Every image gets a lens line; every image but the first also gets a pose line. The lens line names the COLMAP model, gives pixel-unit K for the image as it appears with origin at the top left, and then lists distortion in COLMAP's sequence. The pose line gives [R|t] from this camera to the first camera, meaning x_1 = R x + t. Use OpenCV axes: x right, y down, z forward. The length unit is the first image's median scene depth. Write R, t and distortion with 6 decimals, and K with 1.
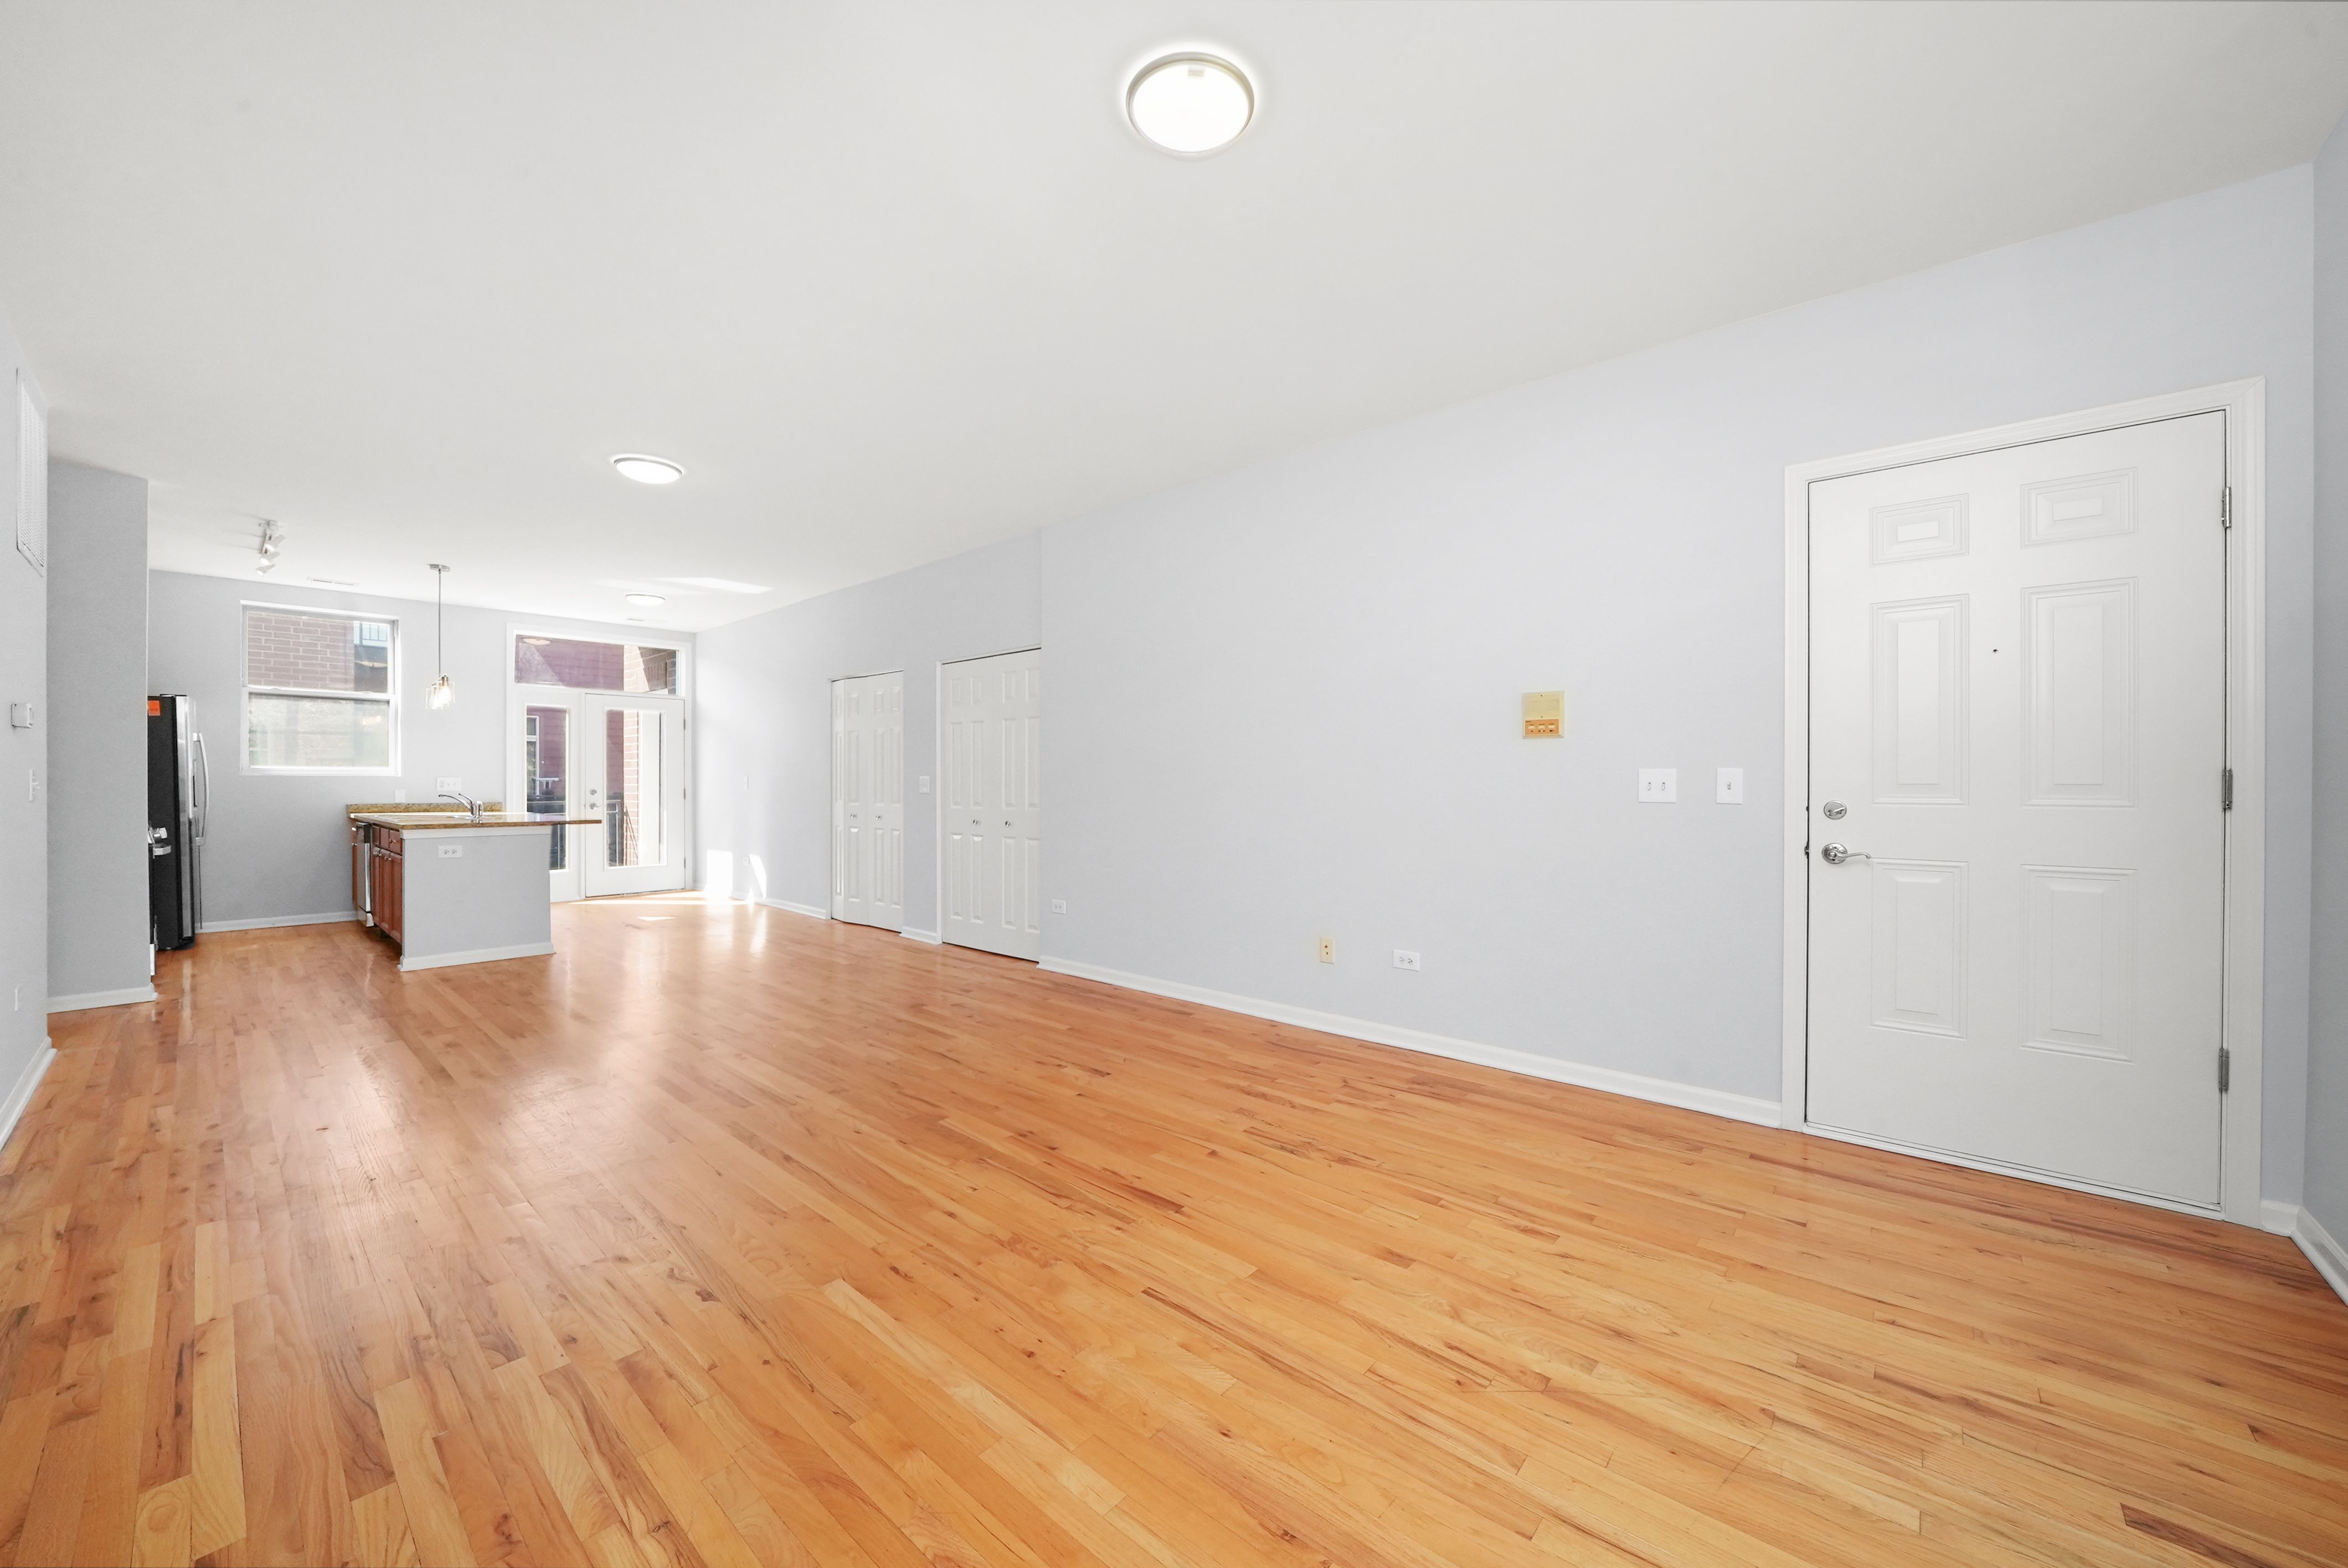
lens RADIAL K [[873.7, 0, 1174.0], [0, 873.7, 784.0], [0, 0, 1]] dist [-0.011666, 0.000285]
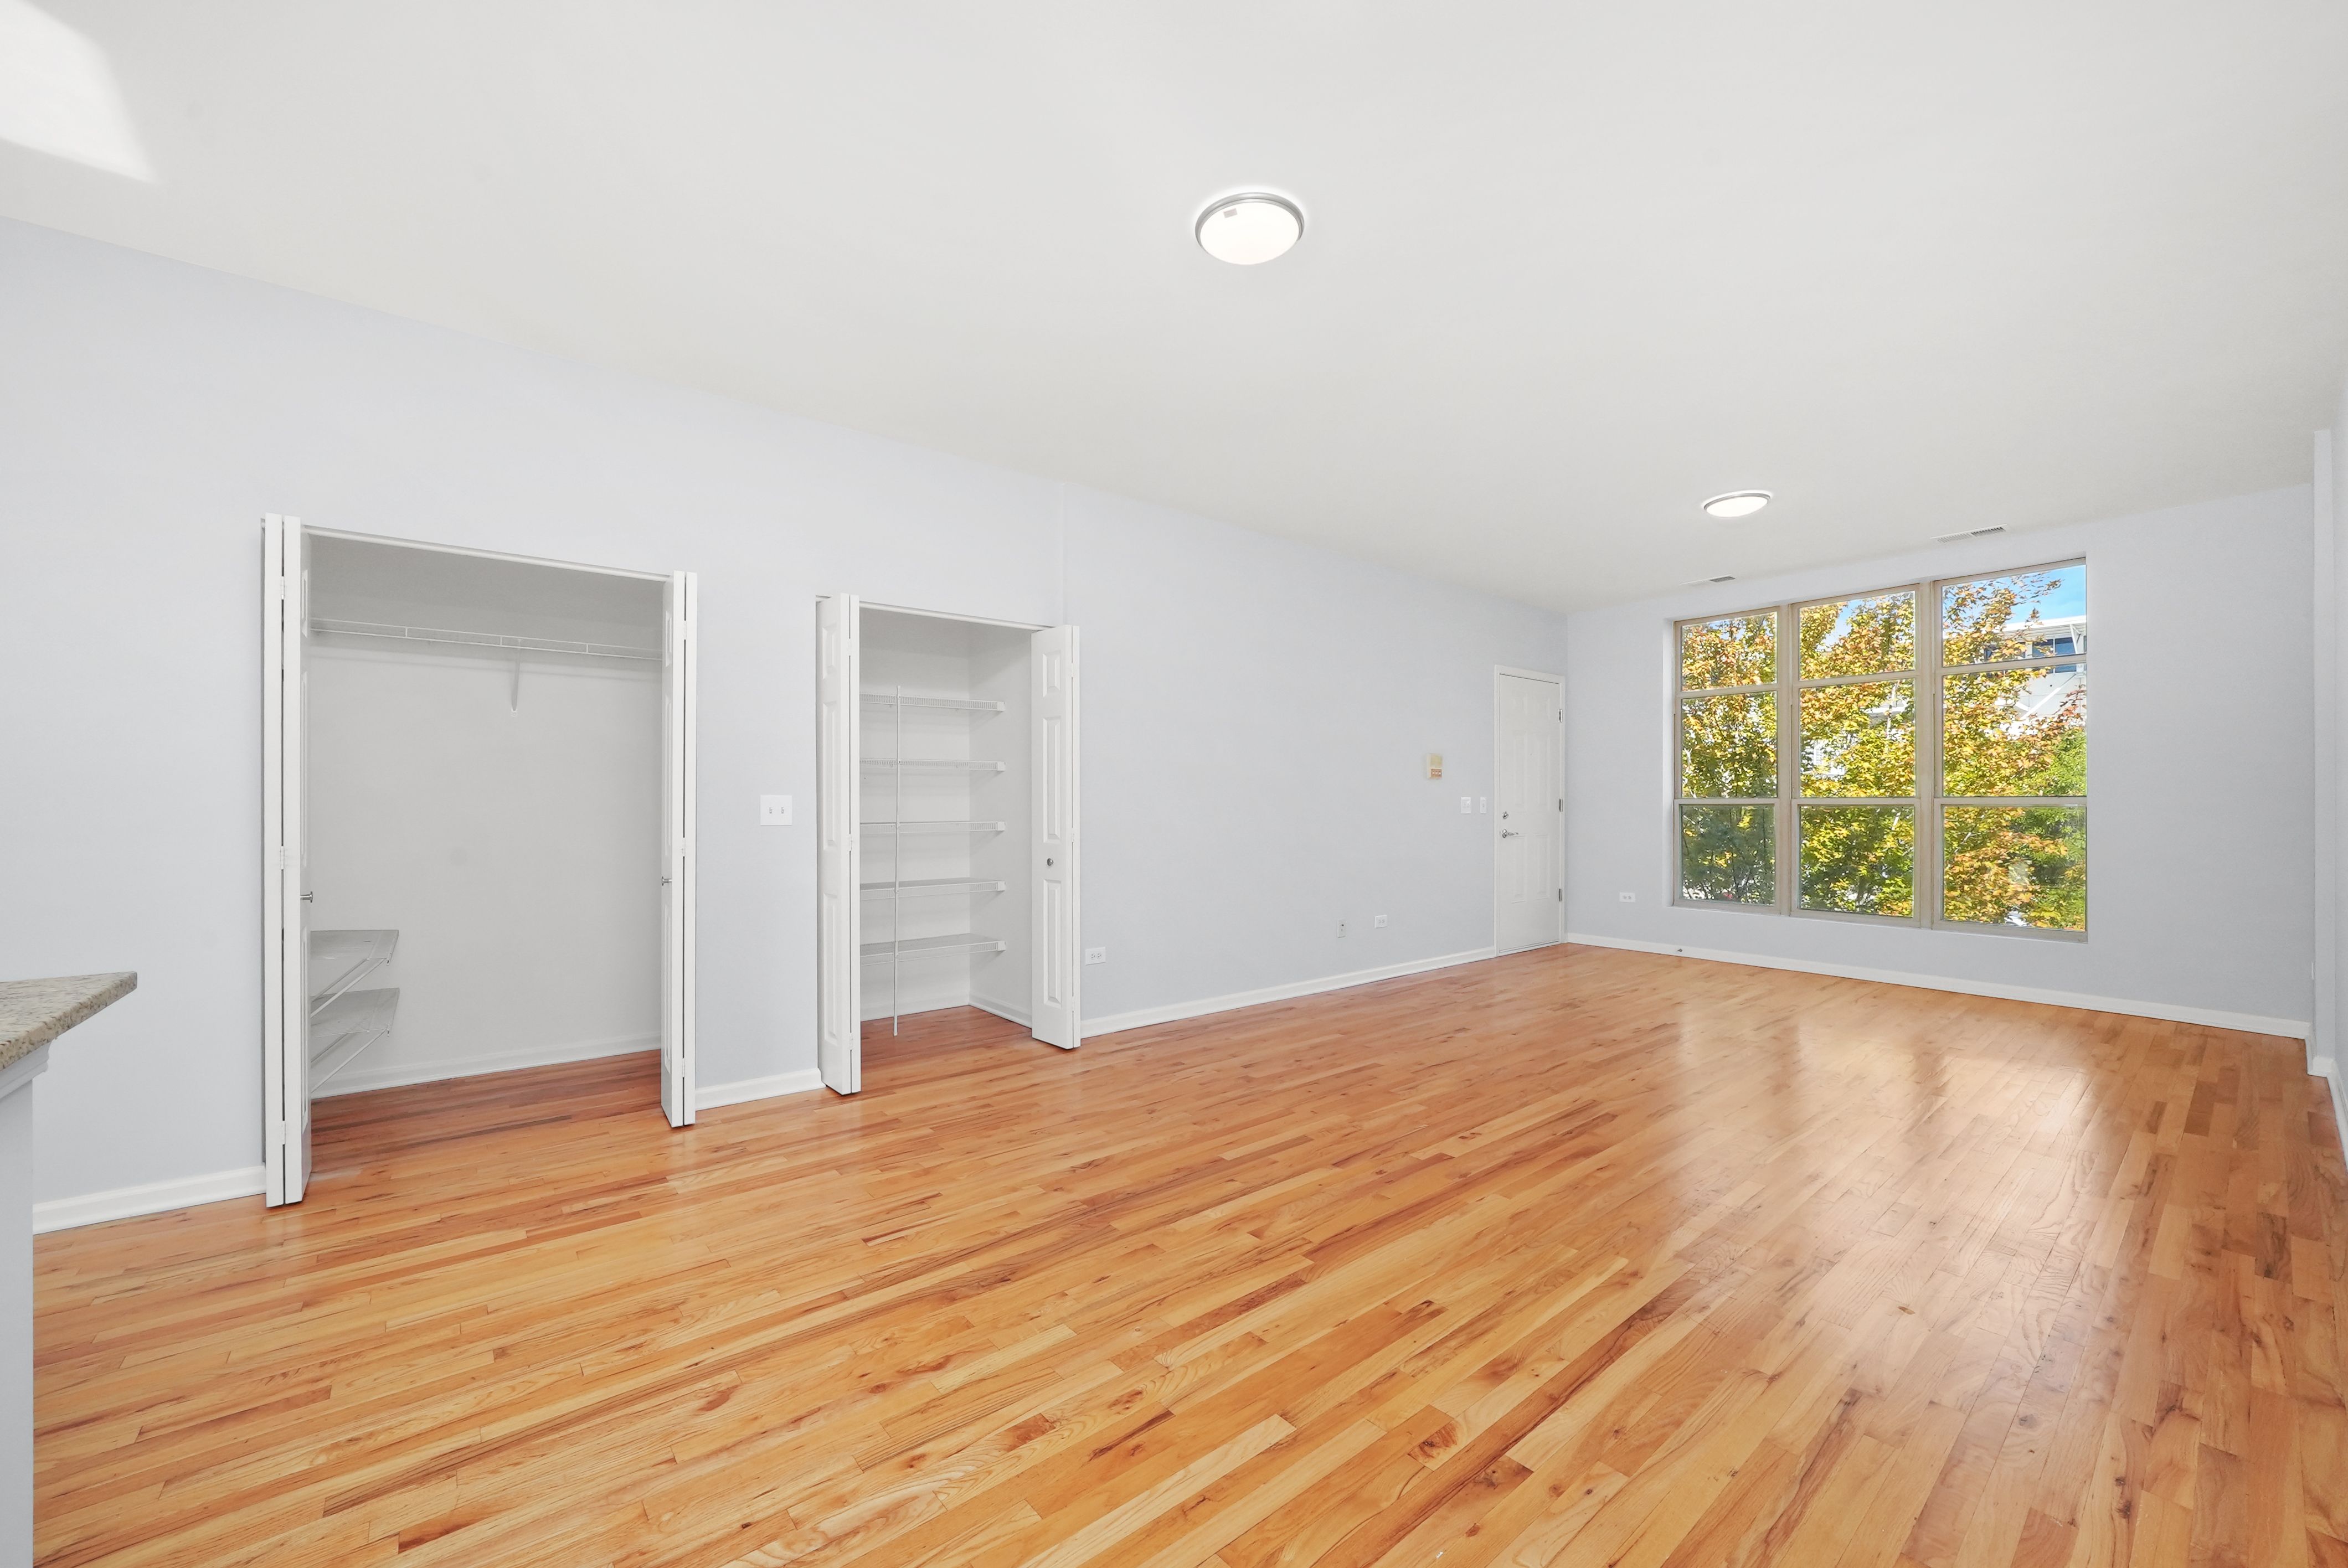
lens RADIAL K [[901.9, 0, 1164.3], [0, 901.9, 807.1], [0, 0, 1]] dist [-0.023753, -0.000288]
pose [[0.171502, -0.001462, 0.985183, -1.849119], [0.006310, 0.999980, 0.000385, 0.000231], [-0.985164, 0.006151, 0.171507, 1.521999]]
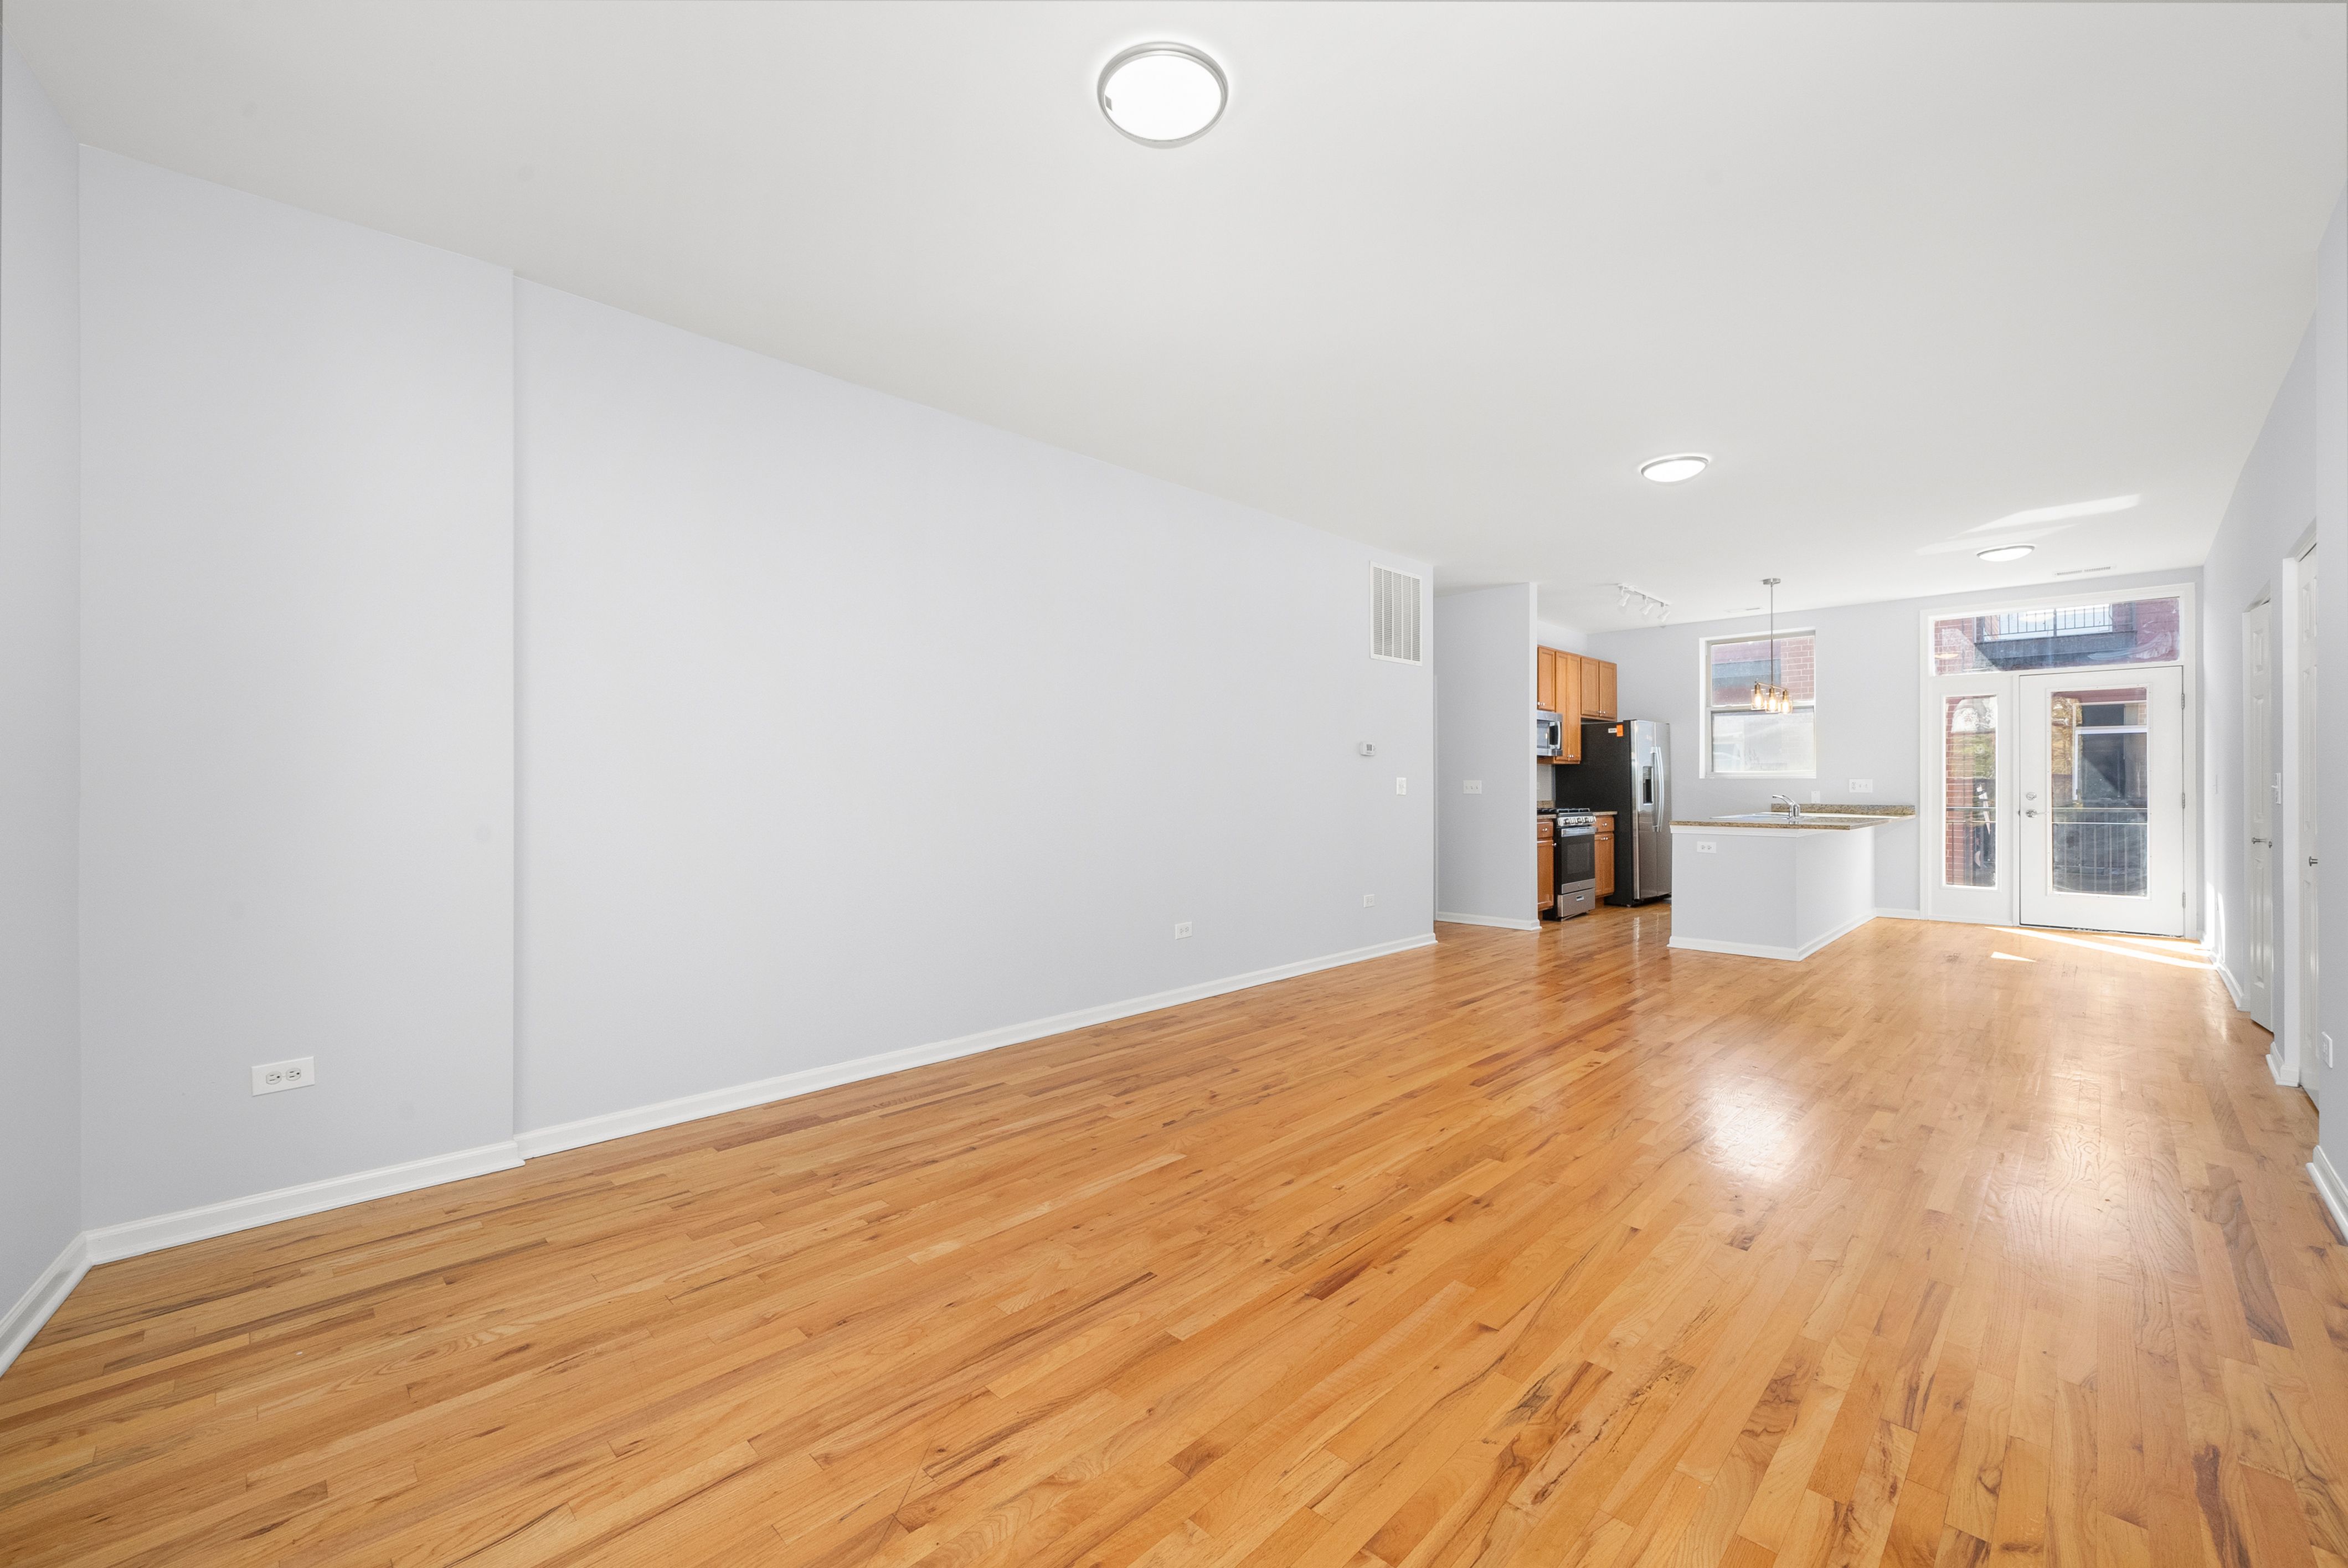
lens RADIAL K [[934.2, 0, 1174.0], [0, 934.2, 784.0], [0, 0, 1]] dist [0.001081, 0.000198]
pose [[-0.060214, 0.000403, -0.998185, 0.783158], [-0.001518, 0.999999, 0.000495, -0.003672], [0.998184, 0.001545, -0.060213, 0.790855]]
